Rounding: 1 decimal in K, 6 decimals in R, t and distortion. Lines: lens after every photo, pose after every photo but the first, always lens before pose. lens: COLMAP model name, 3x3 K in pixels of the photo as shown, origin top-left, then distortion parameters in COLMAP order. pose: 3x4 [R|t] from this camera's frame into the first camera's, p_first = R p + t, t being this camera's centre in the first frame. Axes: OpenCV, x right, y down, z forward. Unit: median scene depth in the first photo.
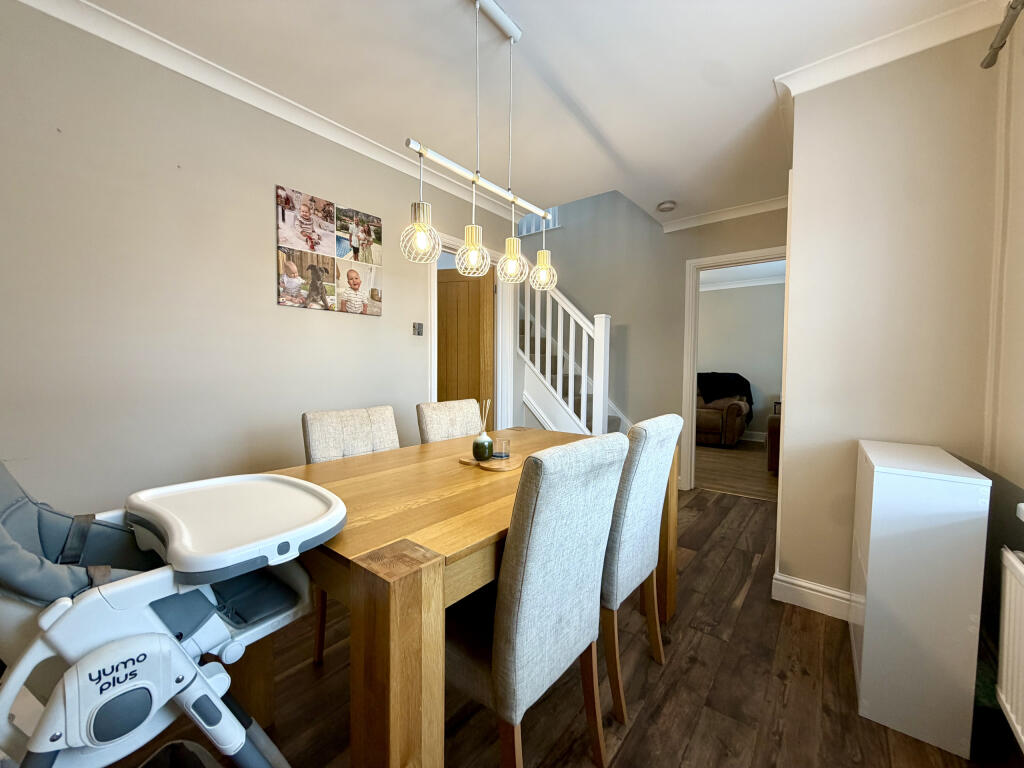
lens RADIAL K [[410.3, 0, 510.7], [0, 410.3, 388.8], [0, 0, 1]] dist [0.002977, 0.000150]
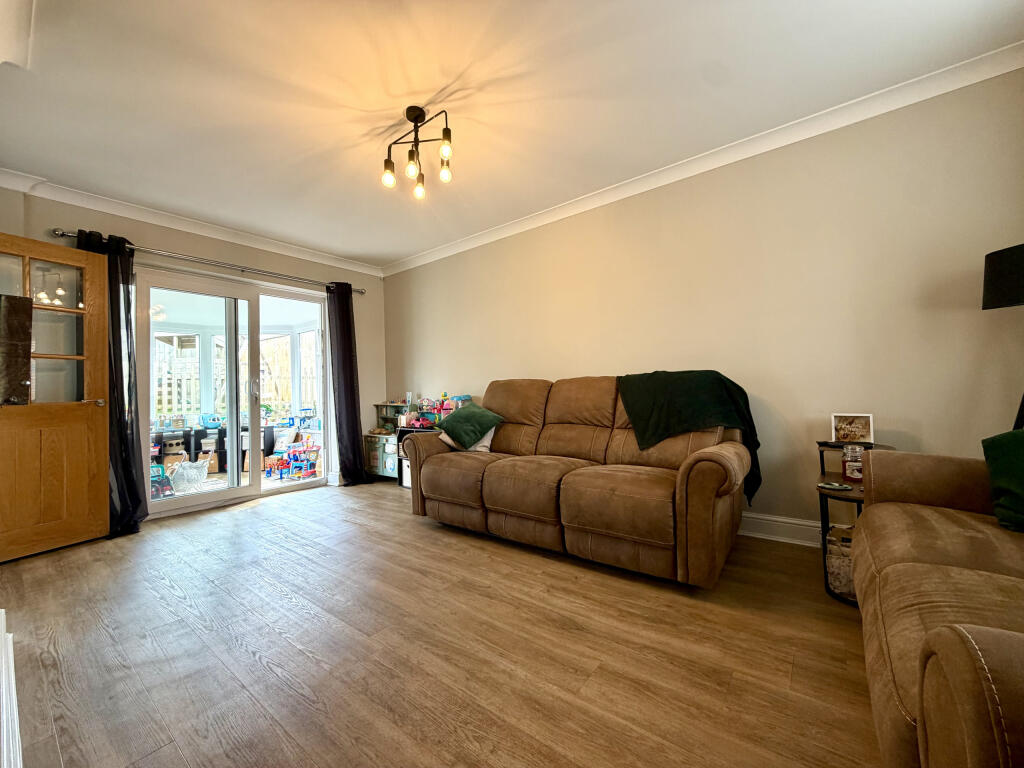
lens RADIAL K [[410.3, 0, 517.8], [0, 410.3, 380.9], [0, 0, 1]] dist [0.002977, 0.000150]
pose [[0.999108, -0.039125, 0.015918, 0.360191], [0.040231, 0.996265, -0.076405, -0.004808], [-0.012869, 0.076978, 0.996950, 0.614326]]
